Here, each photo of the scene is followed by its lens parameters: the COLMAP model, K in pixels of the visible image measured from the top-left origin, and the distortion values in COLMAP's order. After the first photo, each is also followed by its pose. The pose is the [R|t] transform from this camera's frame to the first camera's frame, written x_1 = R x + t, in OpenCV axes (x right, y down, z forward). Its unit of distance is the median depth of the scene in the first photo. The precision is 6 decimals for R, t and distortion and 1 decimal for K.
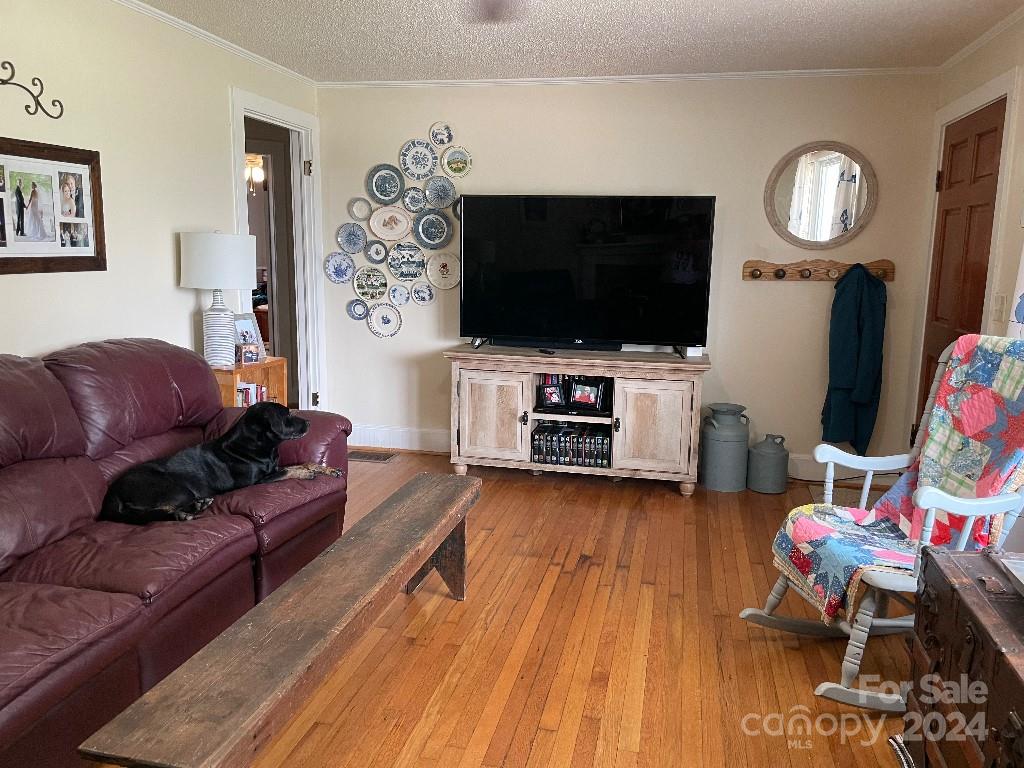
lens RADIAL K [[781.8, 0, 518.1], [0, 781.8, 374.1], [0, 0, 1]] dist [0.109856, -0.130073]
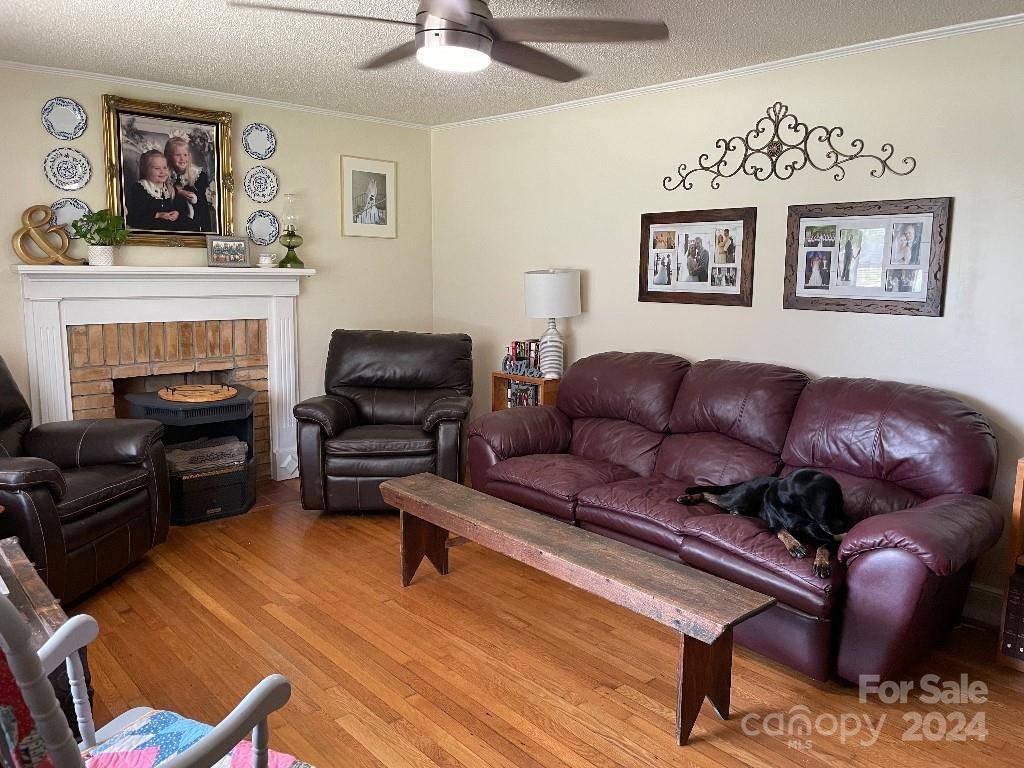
lens RADIAL K [[781.8, 0, 518.1], [0, 781.8, 374.1], [0, 0, 1]] dist [0.109856, -0.130073]
pose [[-0.569606, 0.096334, -0.816253, 0.659542], [-0.157960, 0.961764, 0.223737, -0.224797], [0.806597, 0.256377, -0.532609, 1.261693]]
